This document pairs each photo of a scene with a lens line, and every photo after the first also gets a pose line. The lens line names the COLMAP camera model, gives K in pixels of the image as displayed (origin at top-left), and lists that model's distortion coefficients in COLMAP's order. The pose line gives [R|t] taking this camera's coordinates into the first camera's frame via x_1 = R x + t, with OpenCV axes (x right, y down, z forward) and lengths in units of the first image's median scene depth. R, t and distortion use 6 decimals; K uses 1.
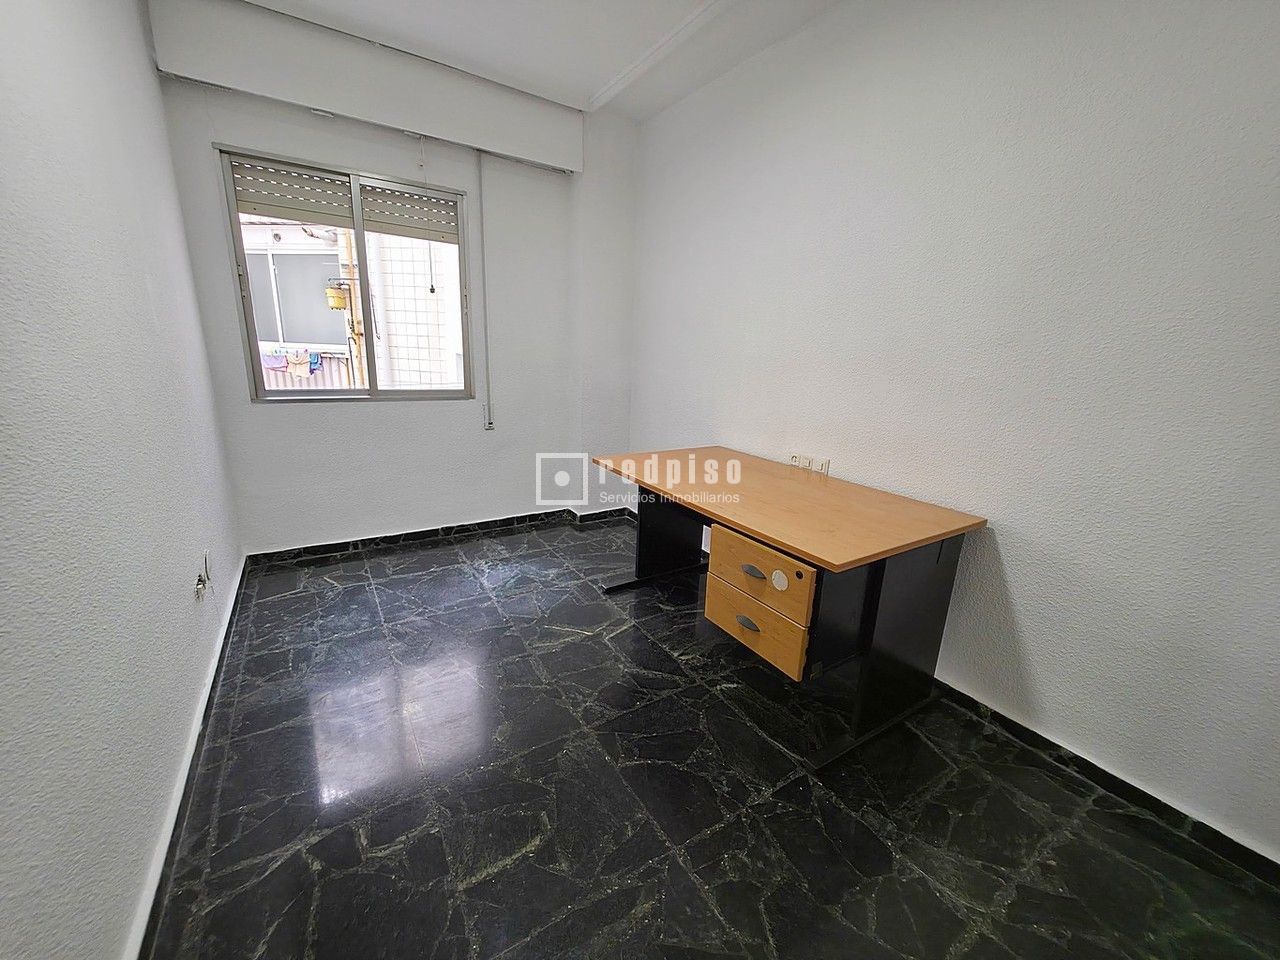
lens RADIAL K [[506.9, 0, 636.9], [0, 506.9, 477.4], [0, 0, 1]] dist [0.001490, 0.000300]
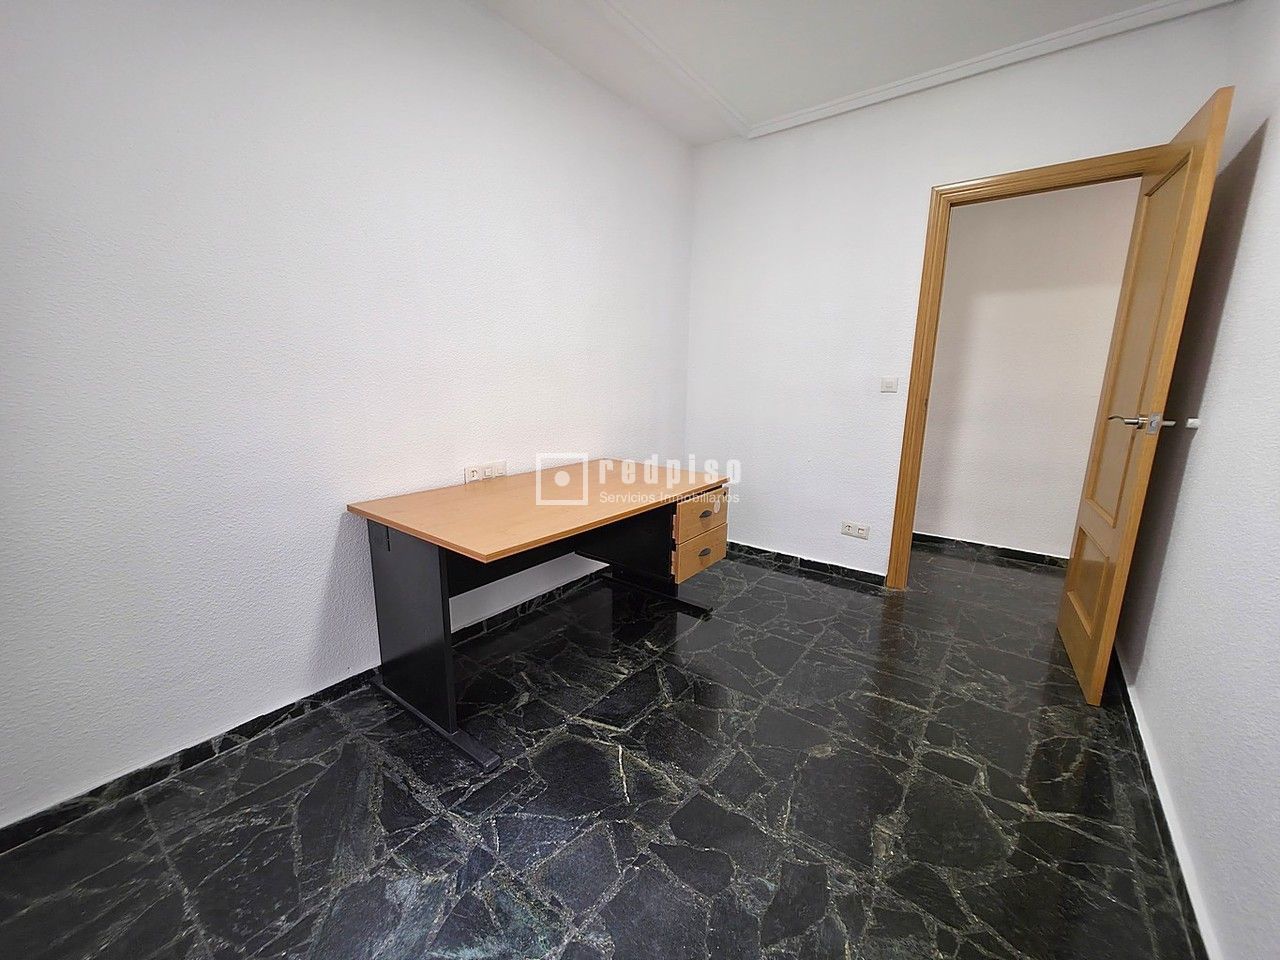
lens RADIAL K [[506.9, 0, 639.5], [0, 506.9, 475.4], [0, 0, 1]] dist [0.001490, 0.000300]
pose [[-0.349149, -0.225605, 0.909504, -0.704846], [0.209860, 0.927107, 0.310534, -0.285979], [-0.913265, 0.299291, -0.276353, 1.104185]]
